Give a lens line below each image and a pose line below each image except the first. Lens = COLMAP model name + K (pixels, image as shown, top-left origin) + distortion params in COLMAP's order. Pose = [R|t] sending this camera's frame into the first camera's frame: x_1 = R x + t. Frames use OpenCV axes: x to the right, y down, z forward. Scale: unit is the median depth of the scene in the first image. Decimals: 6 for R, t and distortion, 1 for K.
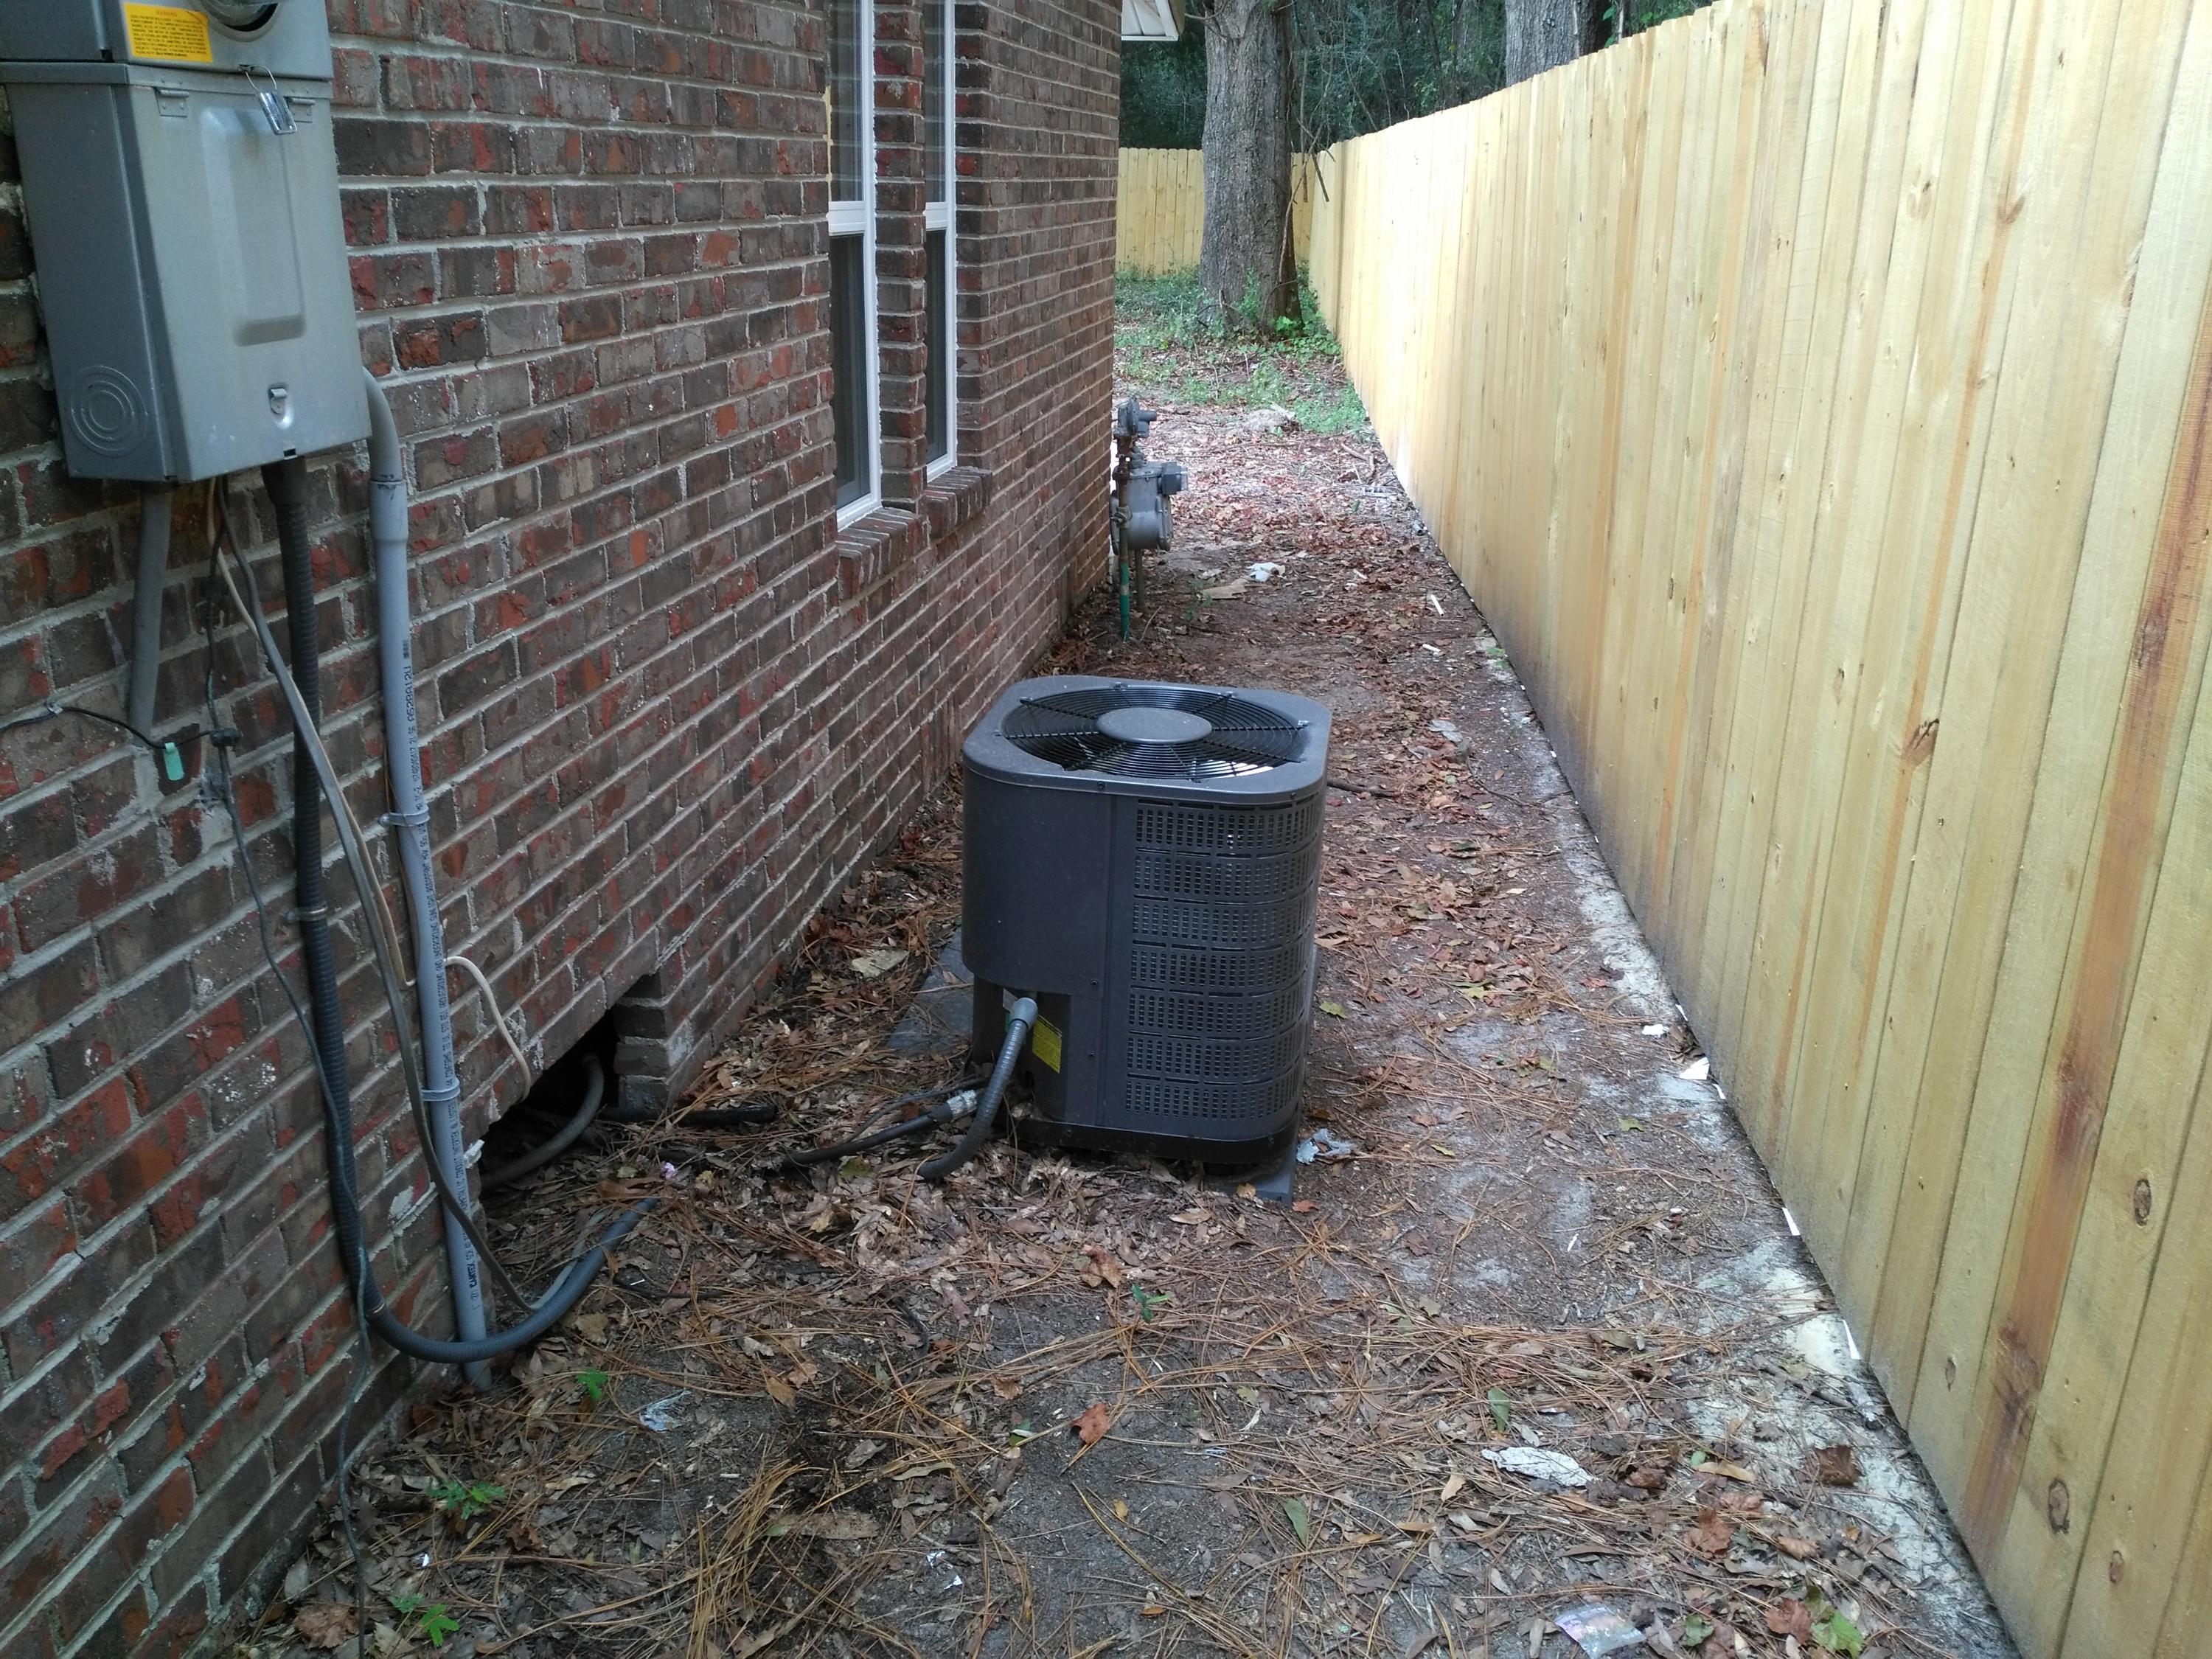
lens RADIAL K [[1812.1, 0, 1113.0], [0, 1812.1, 825.1], [0, 0, 1]] dist [0.039559, 0.002571]
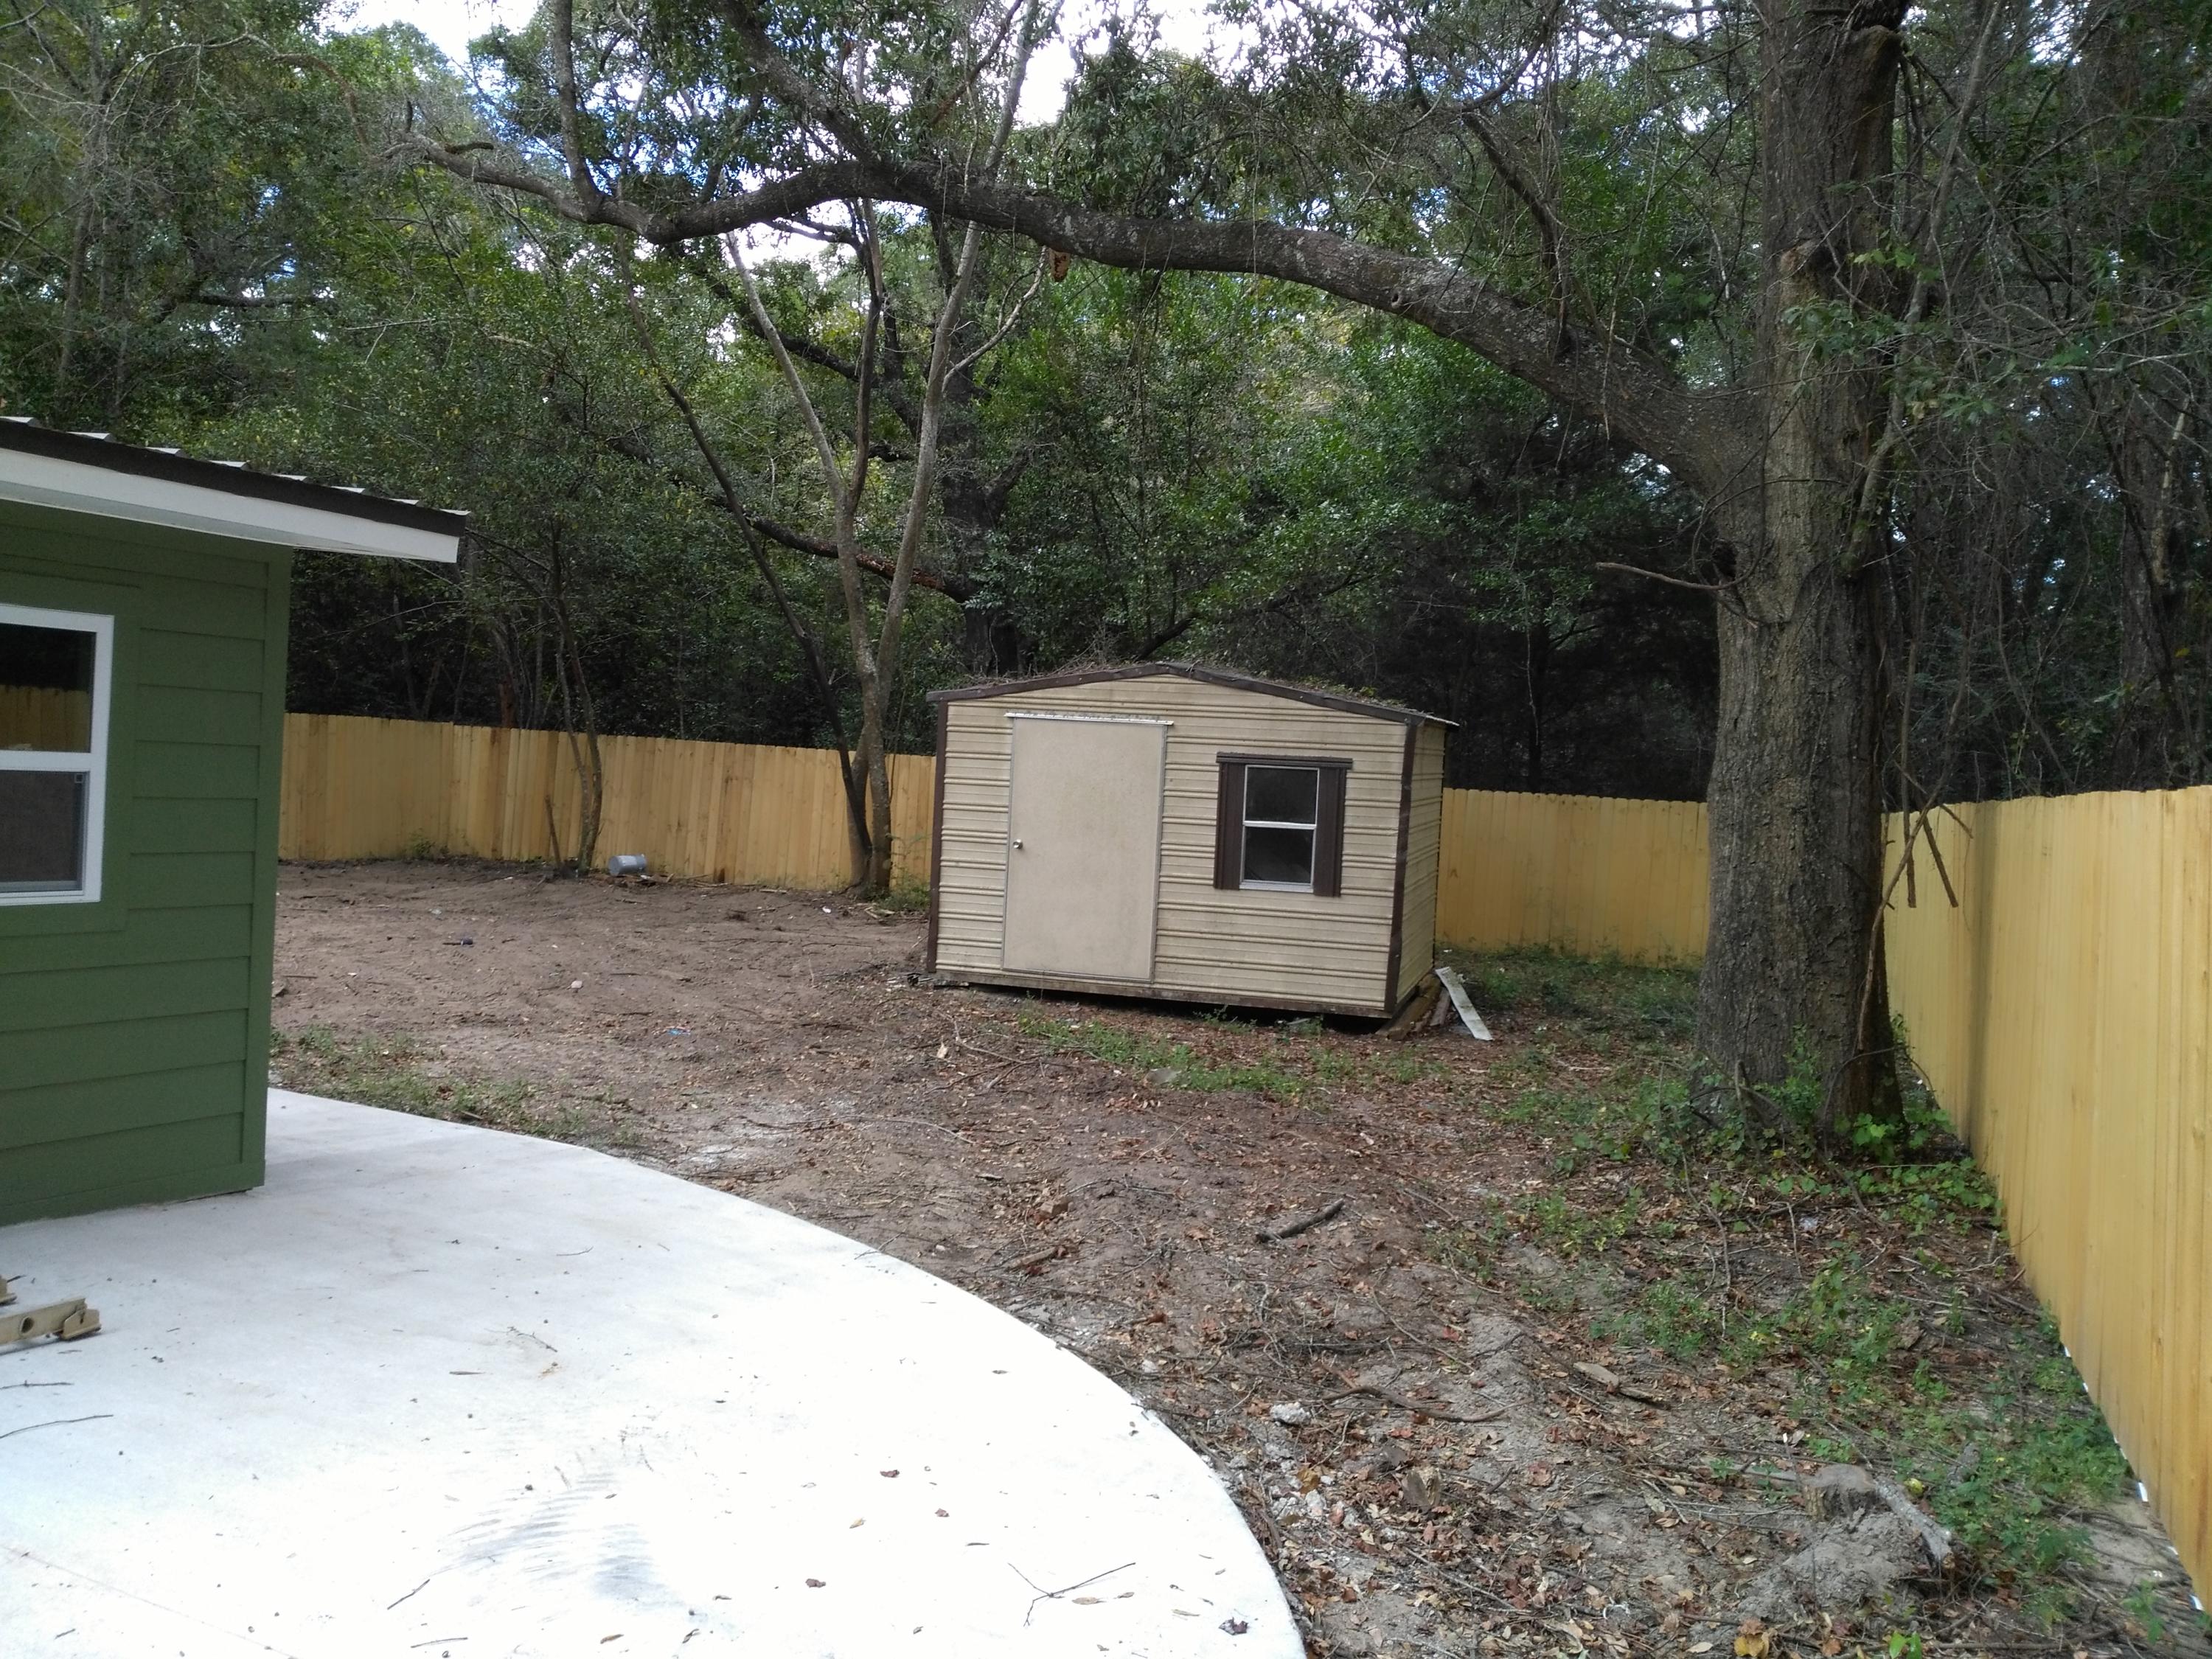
lens RADIAL K [[1812.1, 0, 1104.1], [0, 1812.1, 833.6], [0, 0, 1]] dist [0.039559, 0.002571]
pose [[0.959482, 0.037373, -0.279281, 0.028323], [-0.122737, 0.947626, -0.294856, -0.179938], [0.253635, 0.317187, 0.913817, 0.457146]]
